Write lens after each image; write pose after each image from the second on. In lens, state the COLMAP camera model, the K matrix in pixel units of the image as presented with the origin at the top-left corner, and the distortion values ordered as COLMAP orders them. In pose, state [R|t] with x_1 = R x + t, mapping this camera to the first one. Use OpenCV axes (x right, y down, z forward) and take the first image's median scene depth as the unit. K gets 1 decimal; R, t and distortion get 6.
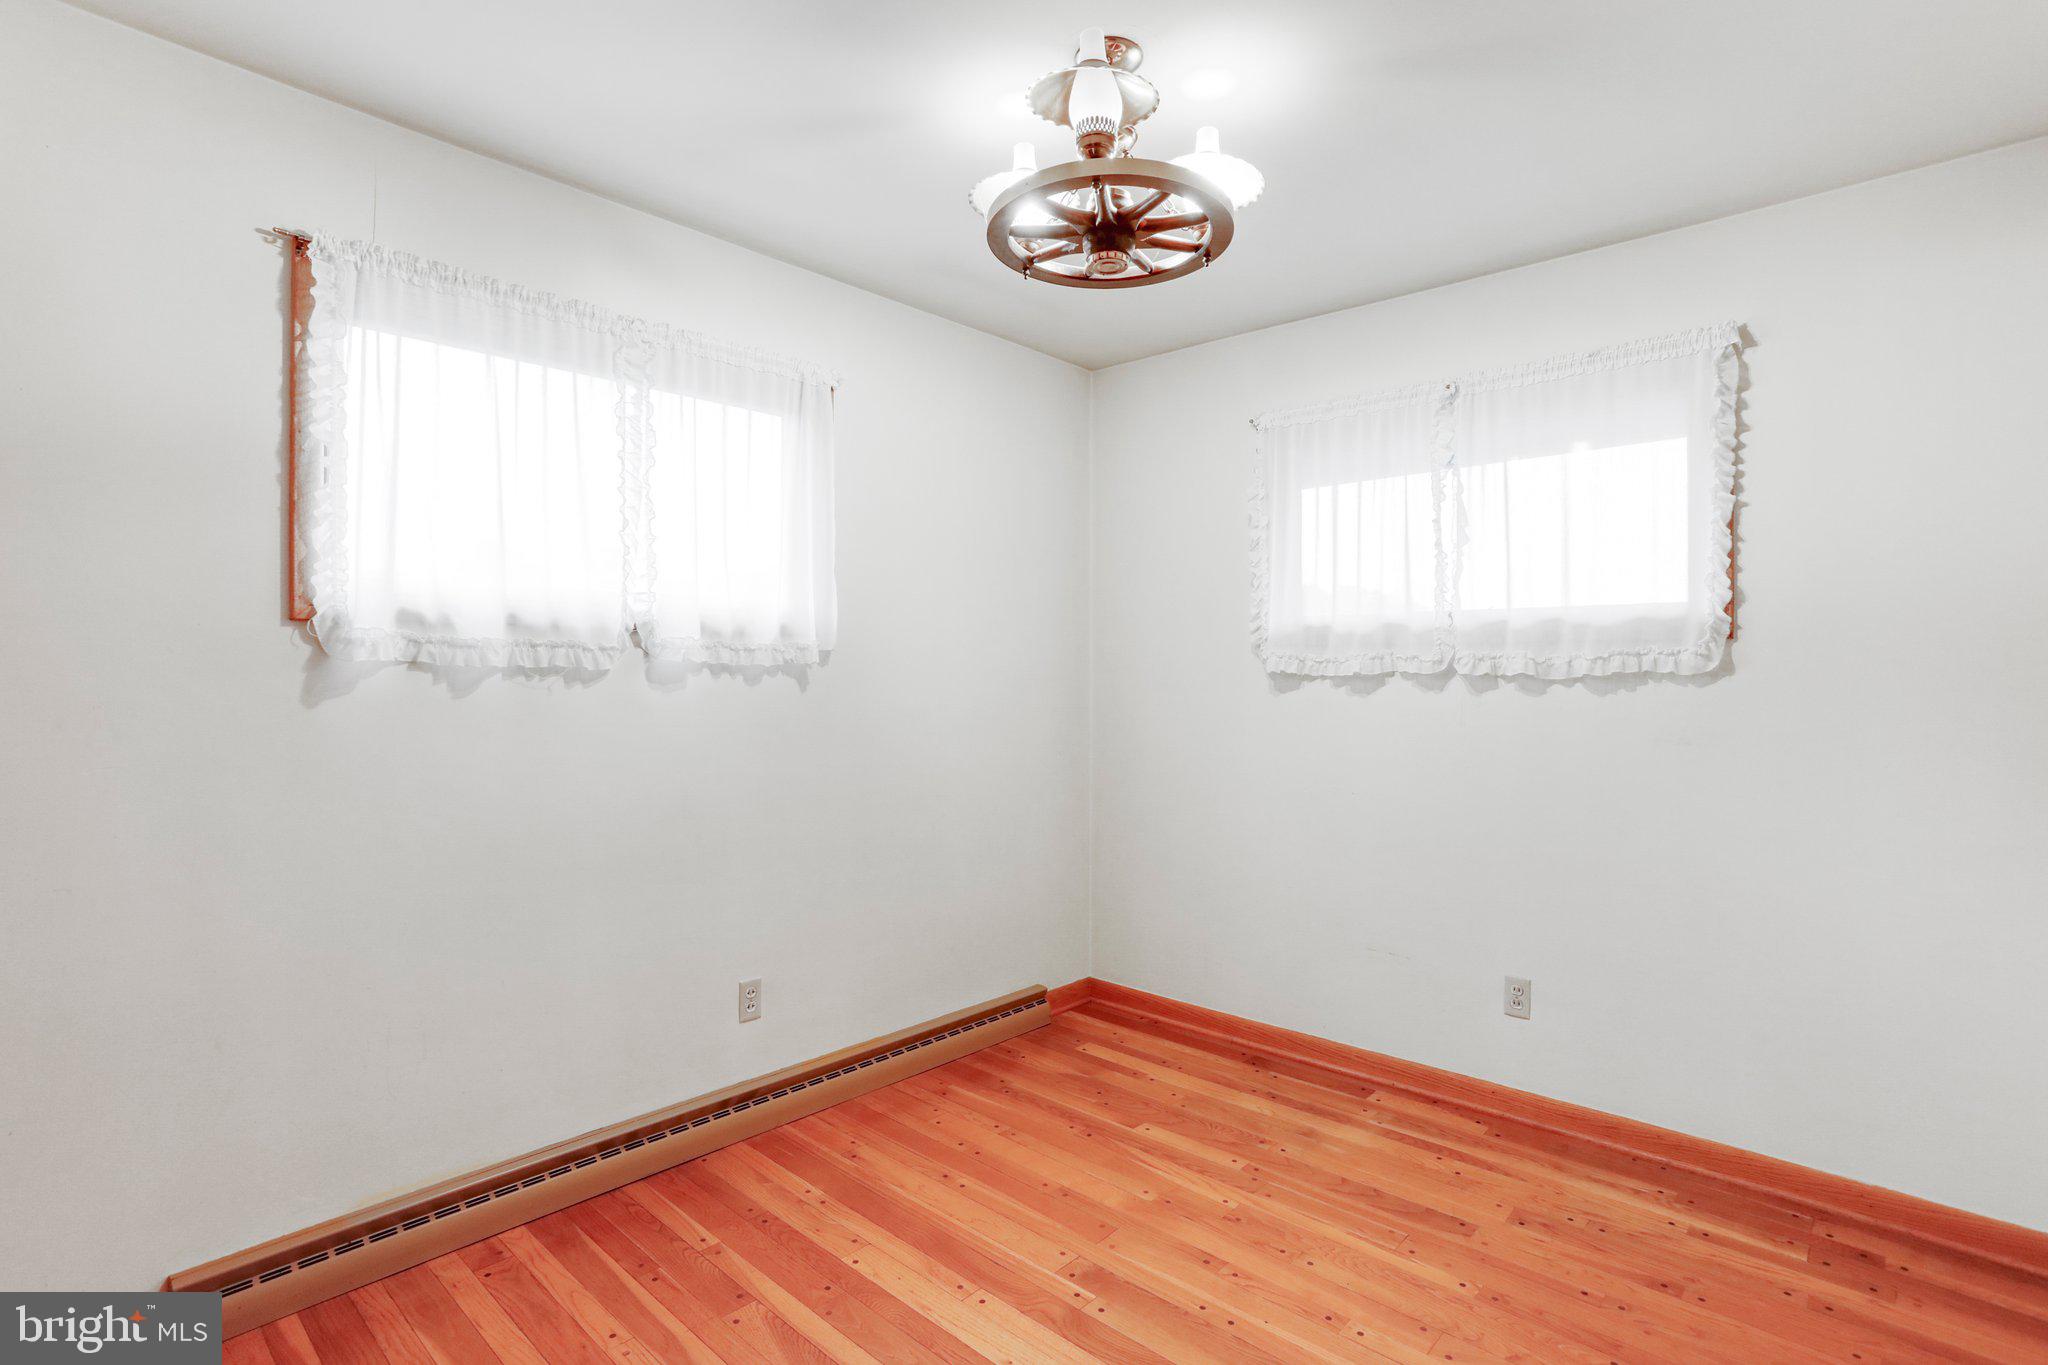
lens RADIAL K [[997.4, 0, 1024.1], [0, 997.4, 684.8], [0, 0, 1]] dist [-0.046248, 0.020899]
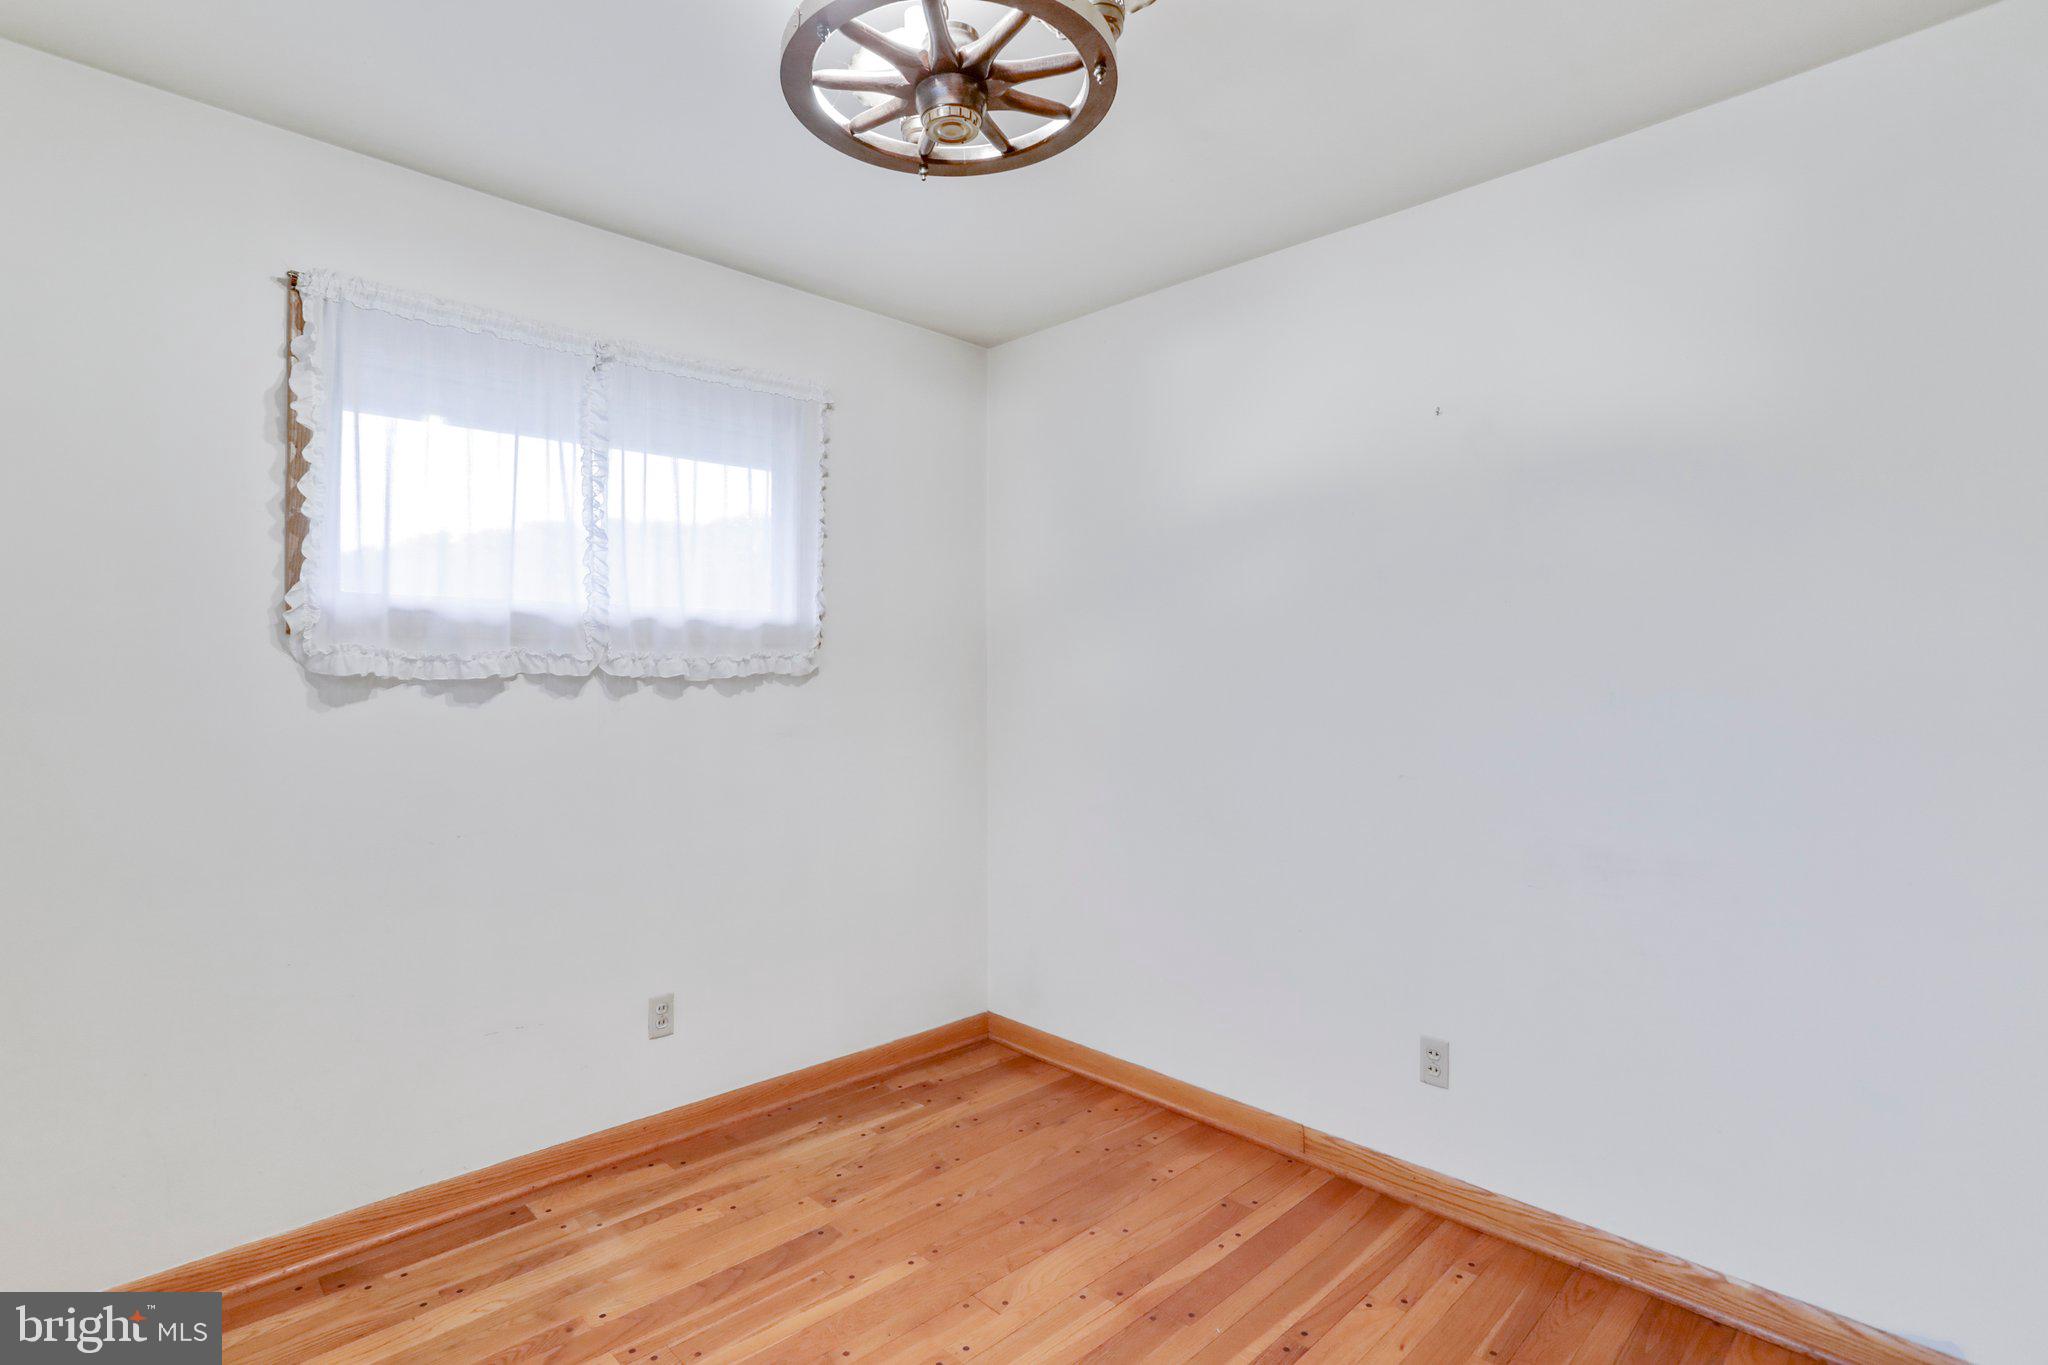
lens RADIAL K [[997.4, 0, 1014.8], [0, 997.4, 678.0], [0, 0, 1]] dist [-0.046248, 0.020899]
pose [[0.042565, -0.010542, 0.999038, -0.388078], [0.008033, 0.999916, 0.010209, -0.014174], [-0.999061, 0.007591, 0.042646, 0.551388]]
